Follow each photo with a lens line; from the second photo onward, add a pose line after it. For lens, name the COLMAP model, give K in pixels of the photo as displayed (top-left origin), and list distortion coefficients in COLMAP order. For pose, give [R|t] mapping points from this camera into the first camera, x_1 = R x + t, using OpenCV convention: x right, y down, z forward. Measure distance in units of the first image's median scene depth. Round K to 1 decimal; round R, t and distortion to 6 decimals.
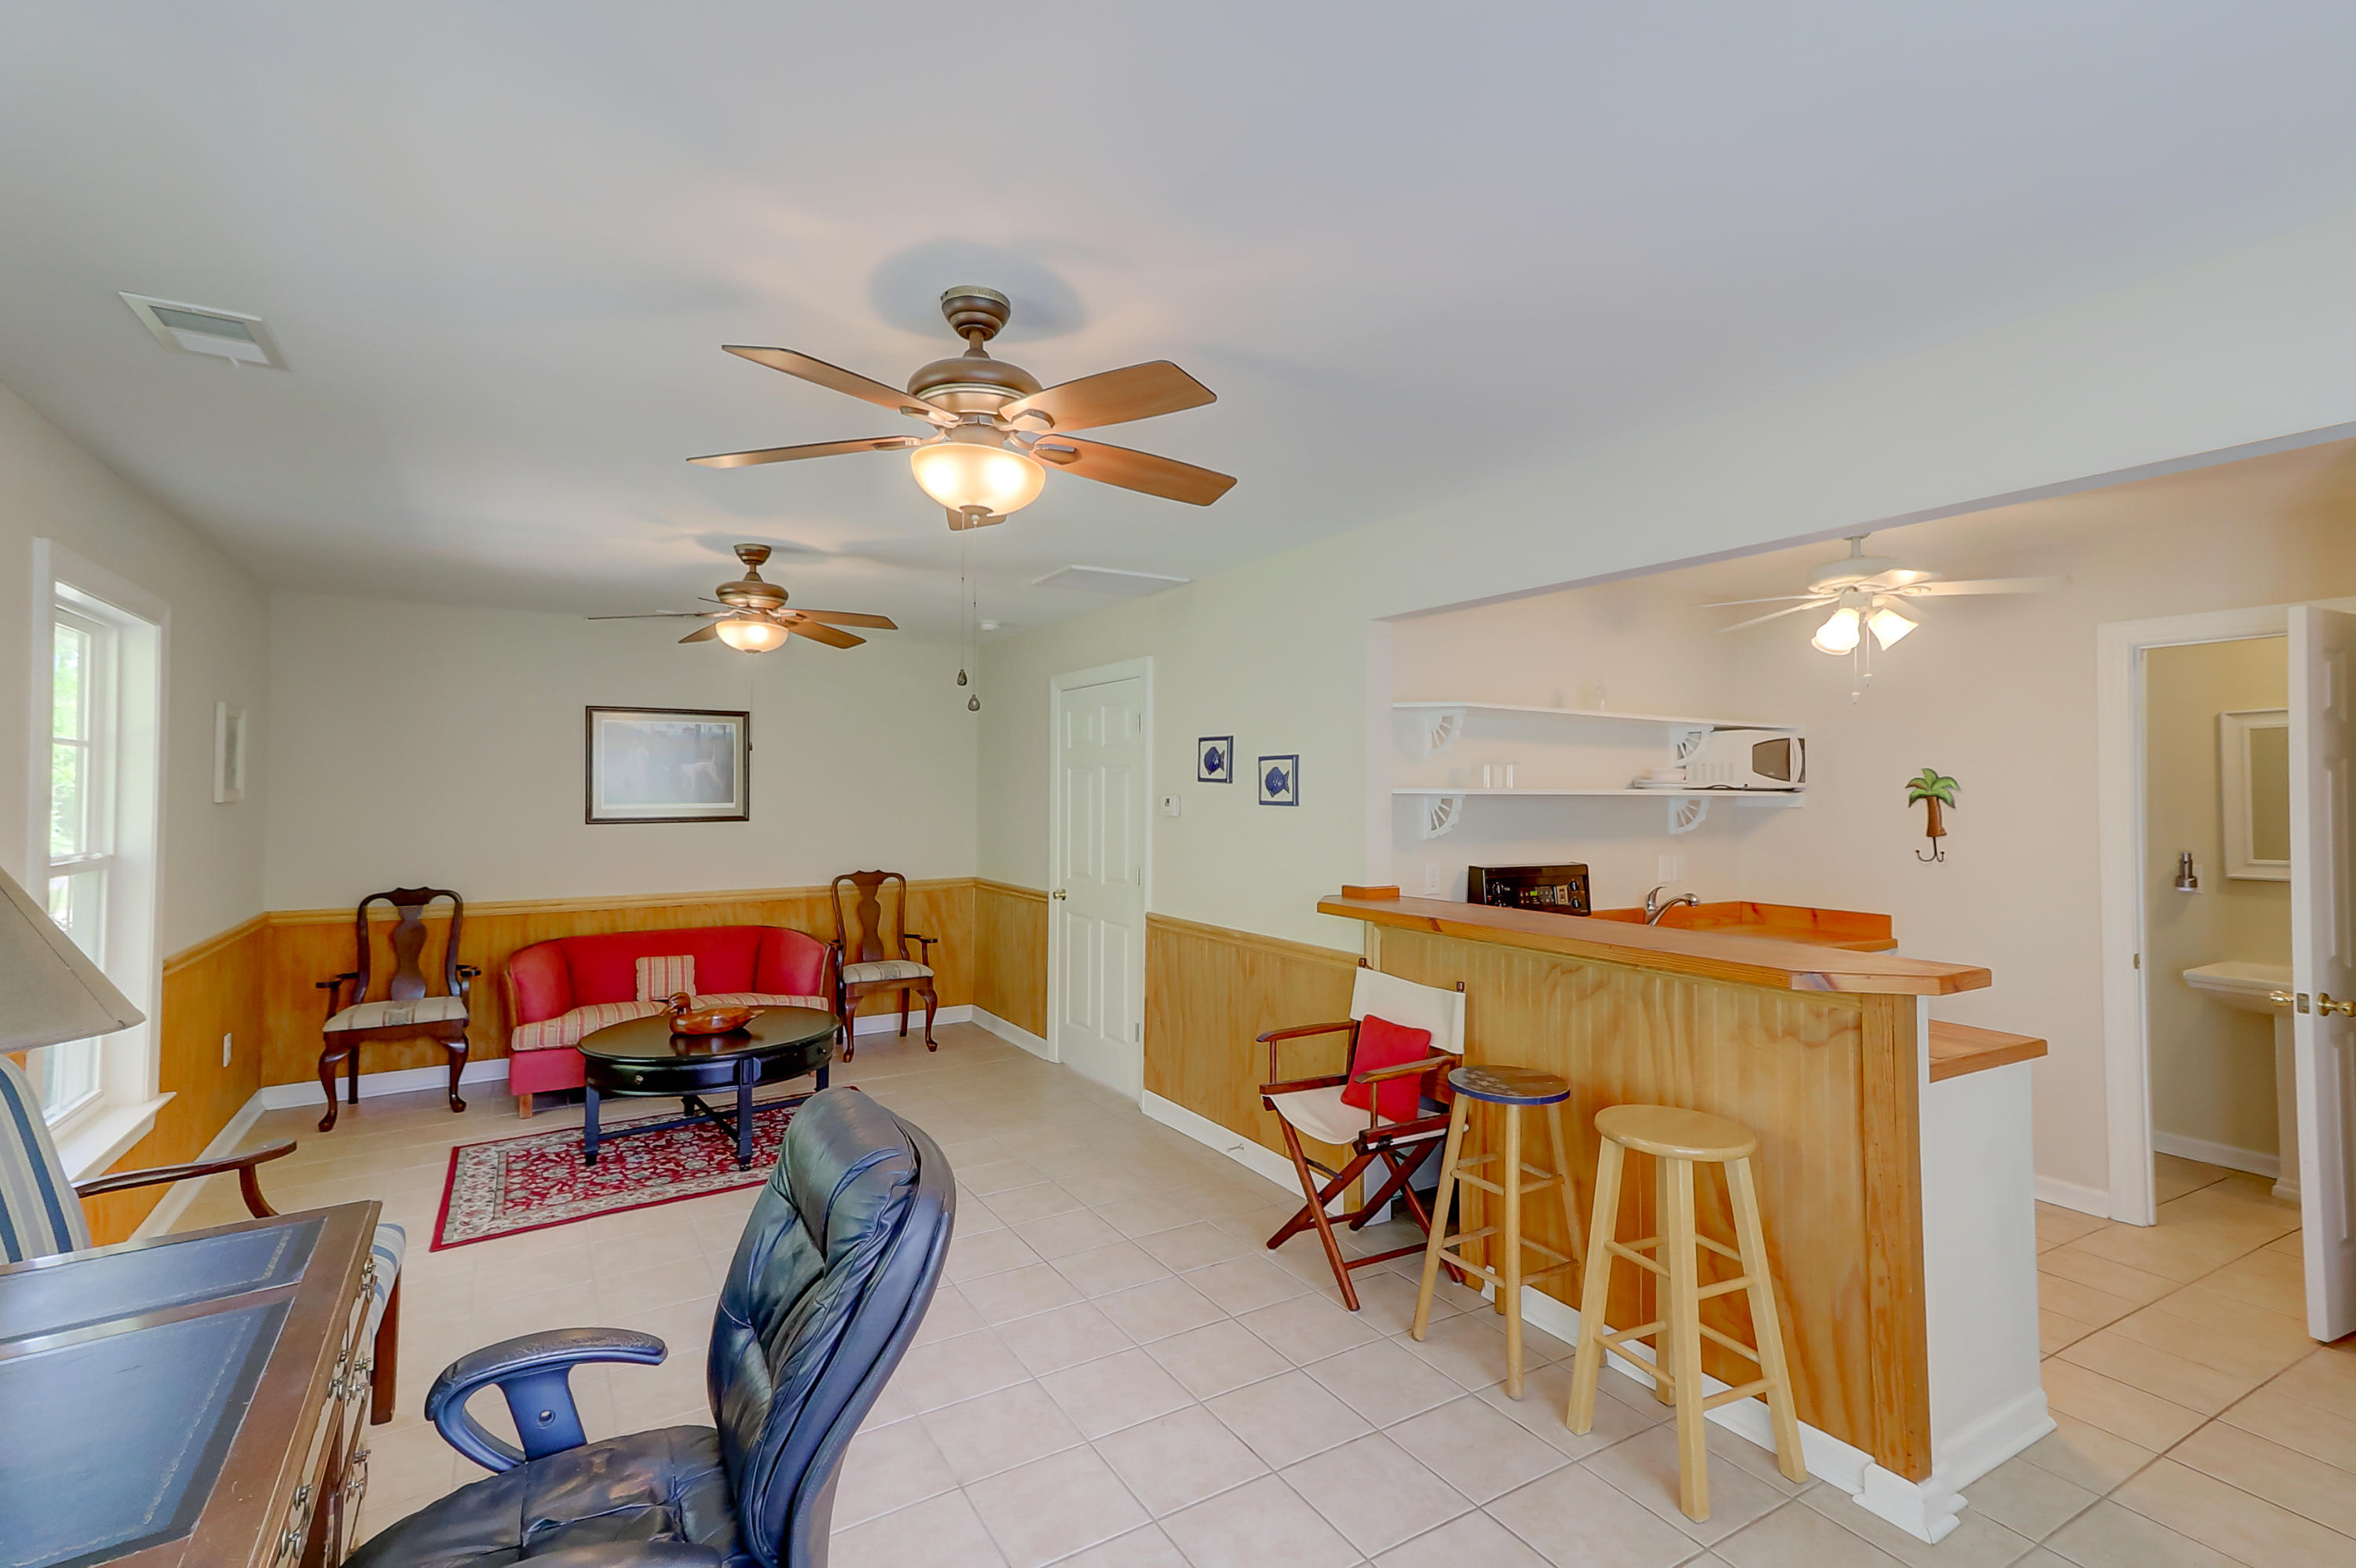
lens RADIAL K [[1045.7, 0, 1216.4], [0, 1045.7, 807.1], [0, 0, 1]] dist [0.044567, -0.000004]
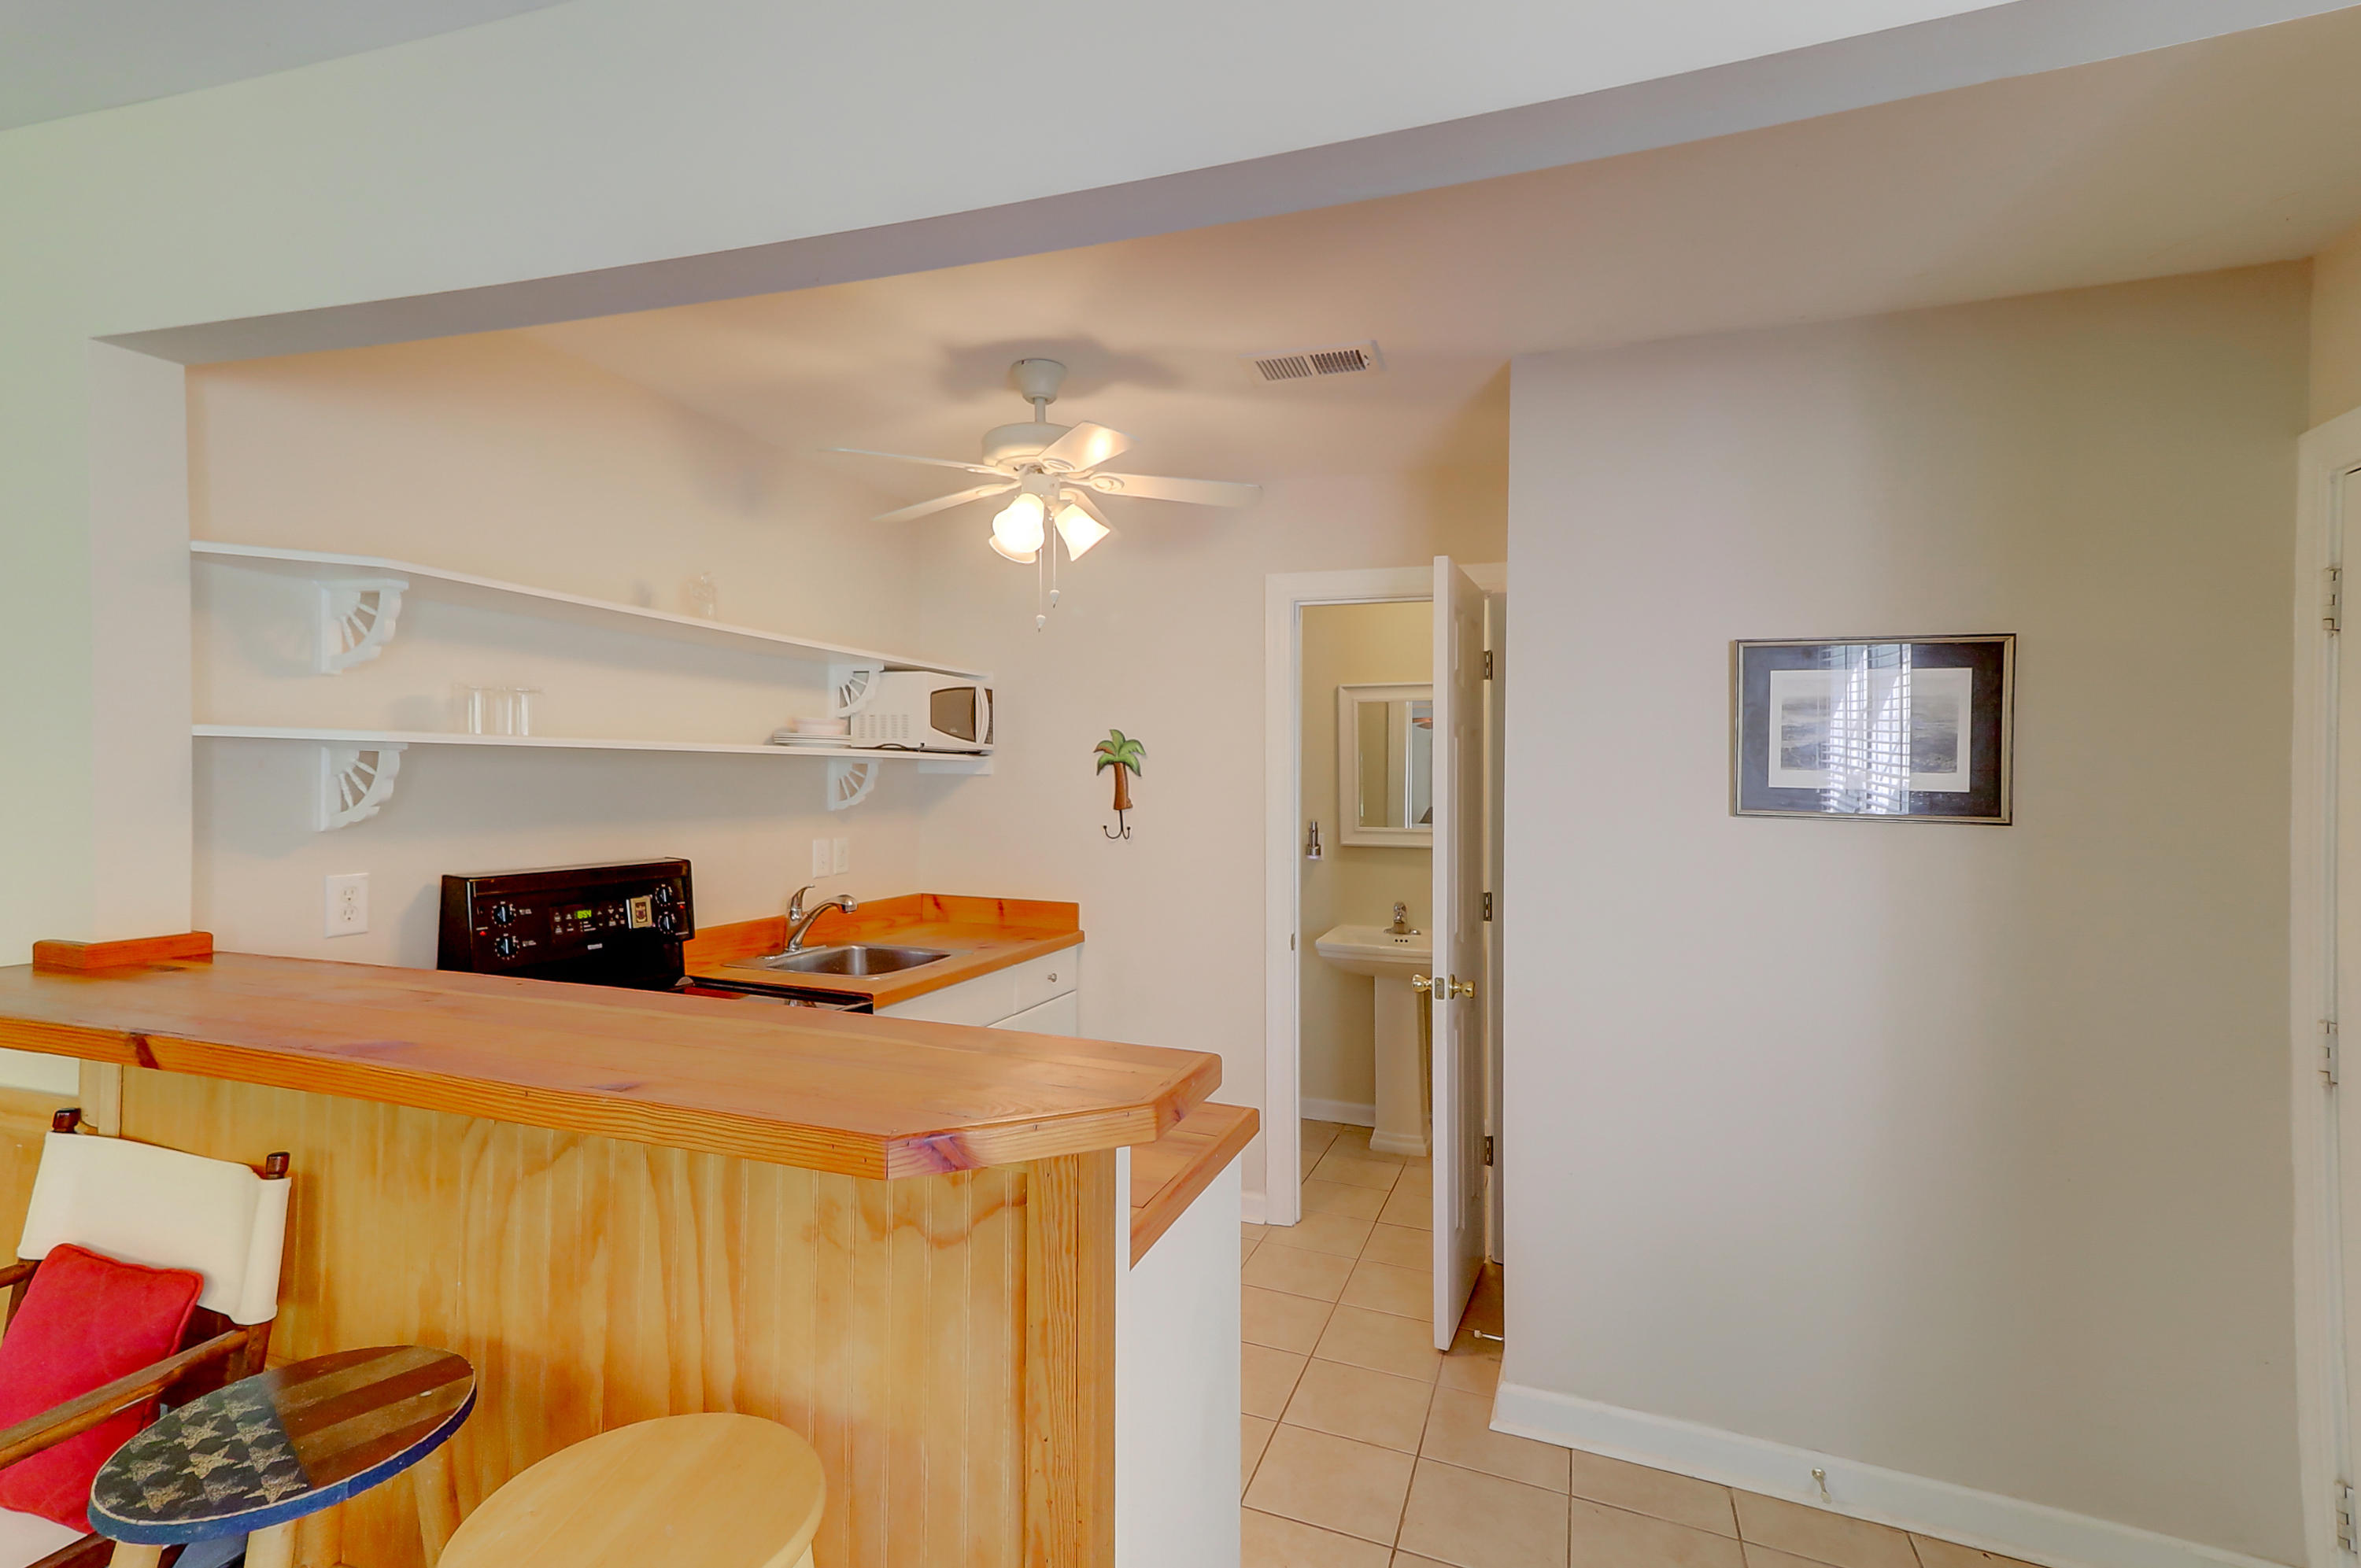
lens RADIAL K [[1069.6, 0, 1168.8], [0, 1069.6, 773.0], [0, 0, 1]] dist [0.045946, -0.000016]
pose [[0.797379, 0.008748, 0.603416, 0.190706], [-0.006881, 0.999962, -0.005404, 0.002854], [-0.603440, 0.000156, 0.797408, 0.300947]]
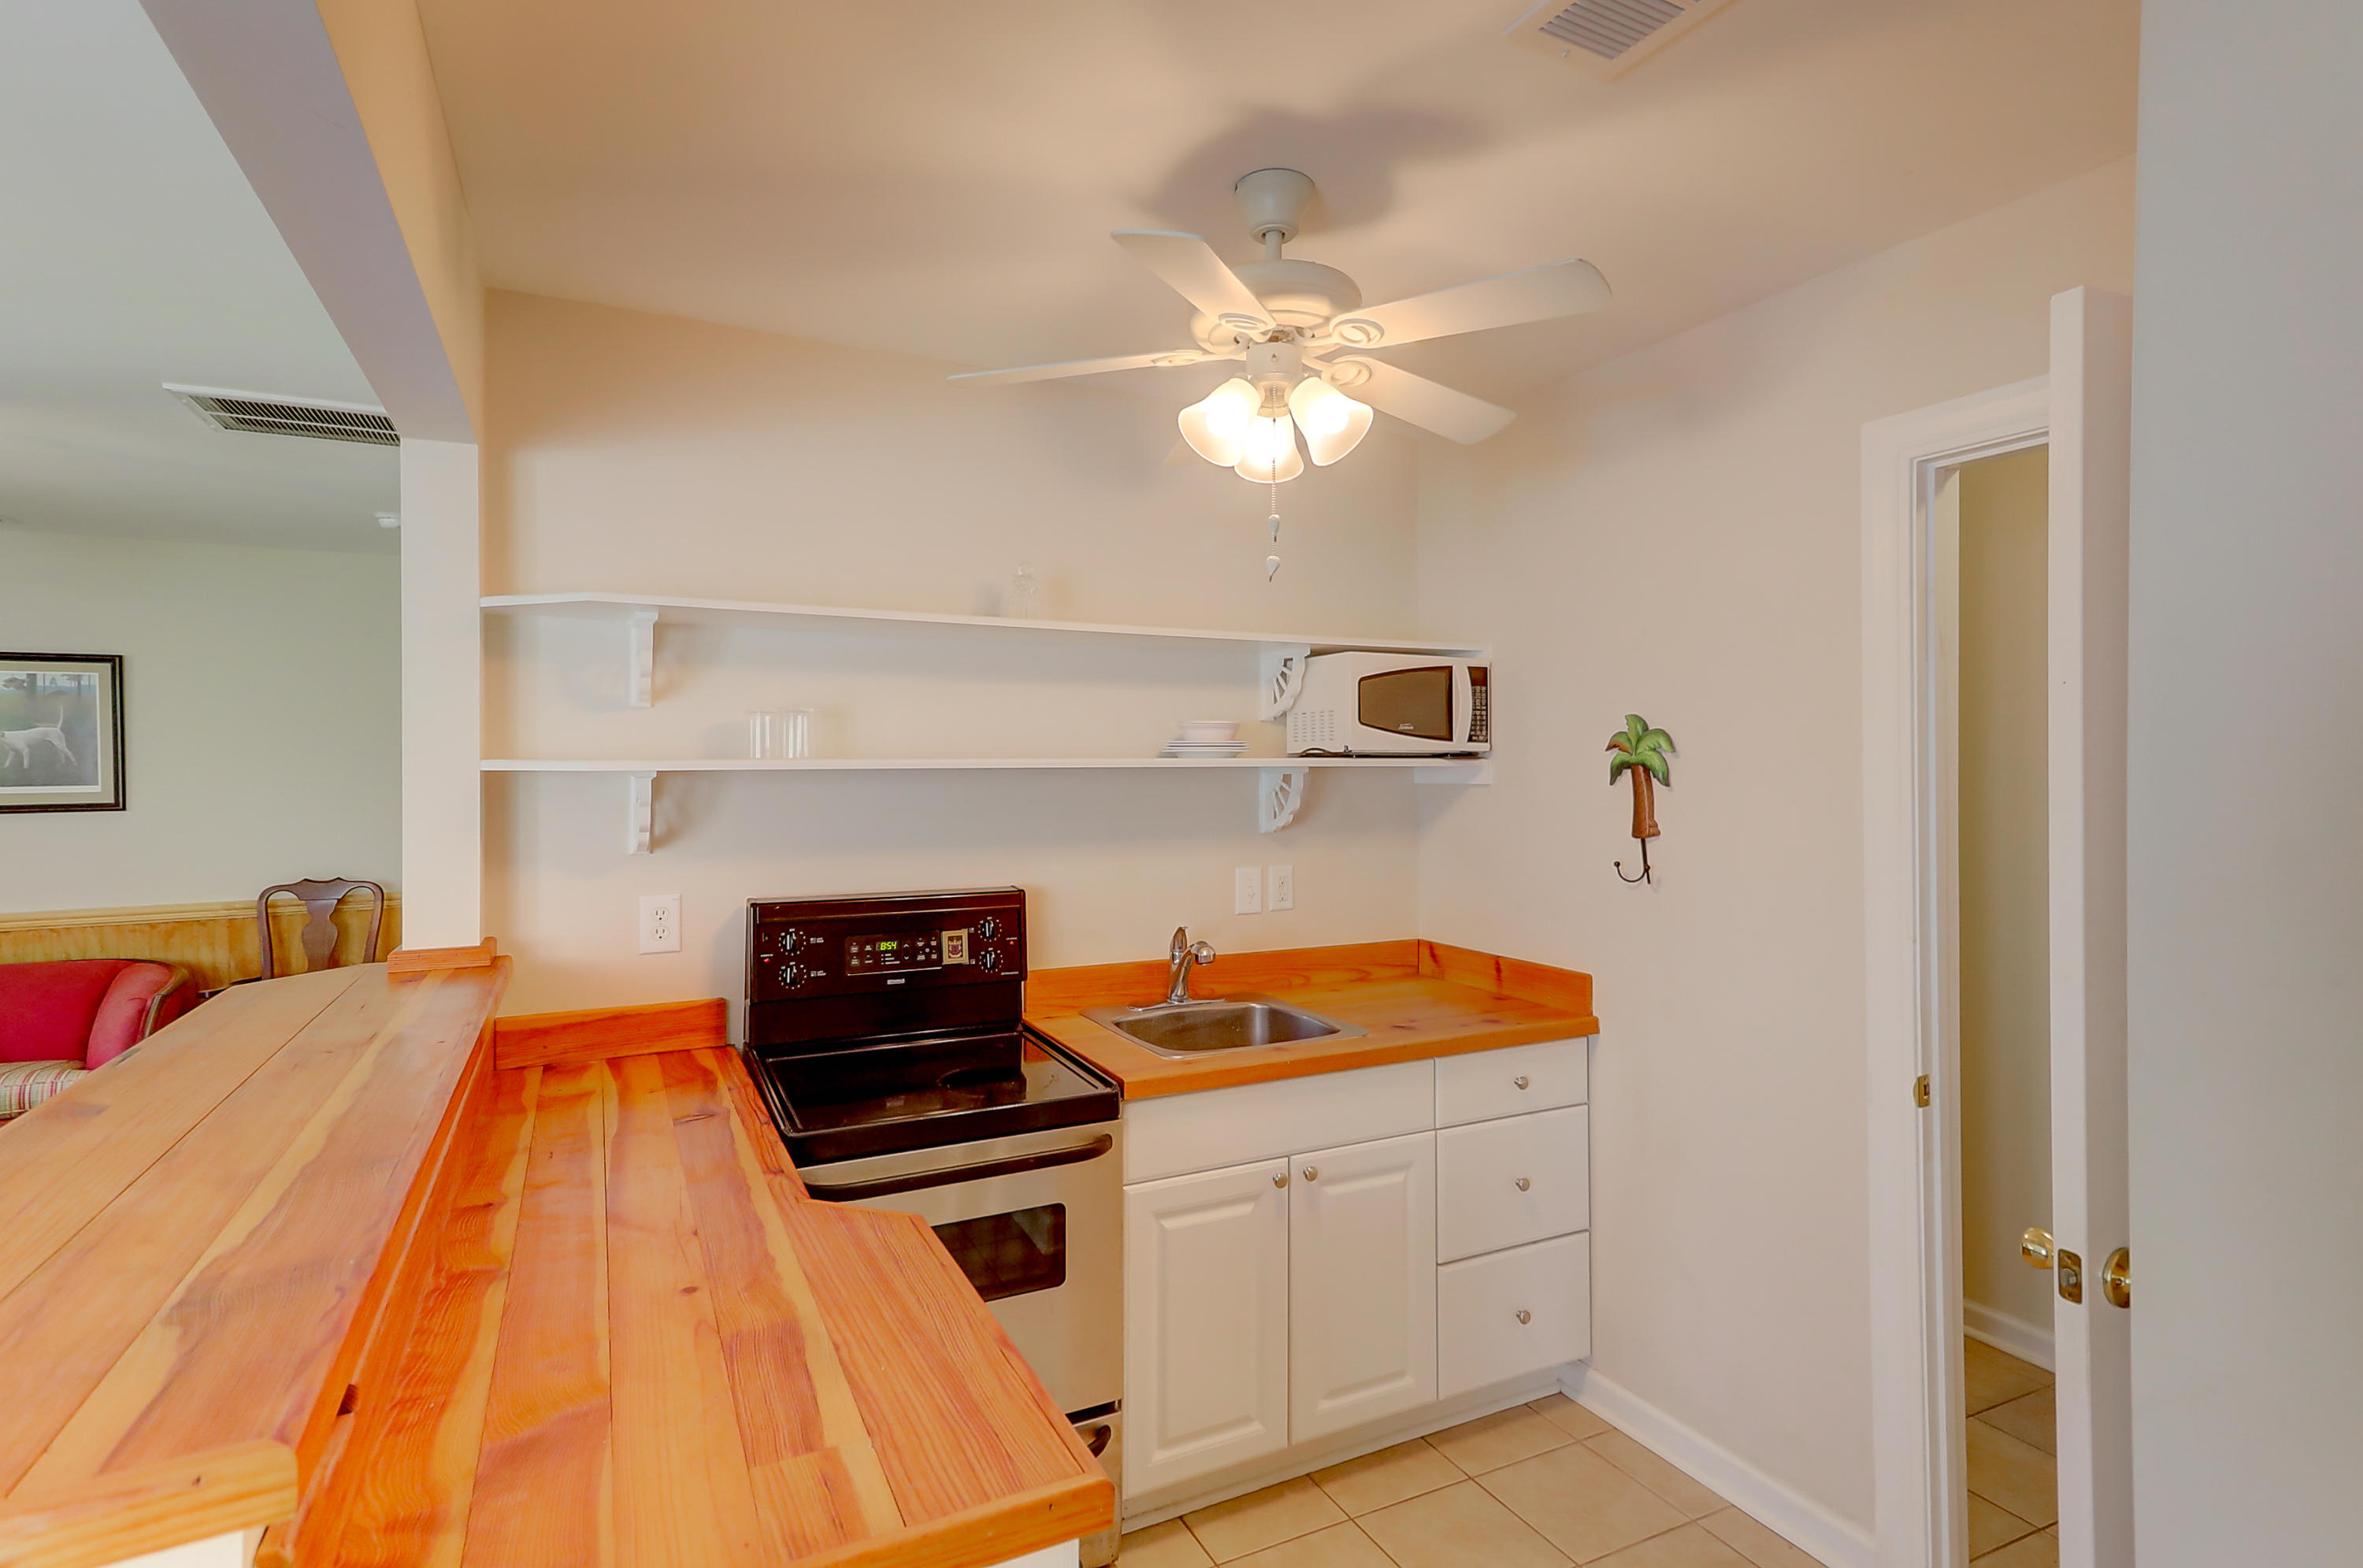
lens RADIAL K [[1156.0, 0, 1231.2], [0, 1156.0, 758.6], [0, 0, 1]] dist [0.025364, -0.012924]
pose [[0.997429, -0.008086, -0.071207, 0.519462], [0.006983, 0.999852, -0.015729, -0.005777], [0.071324, 0.015191, 0.997338, 0.393166]]
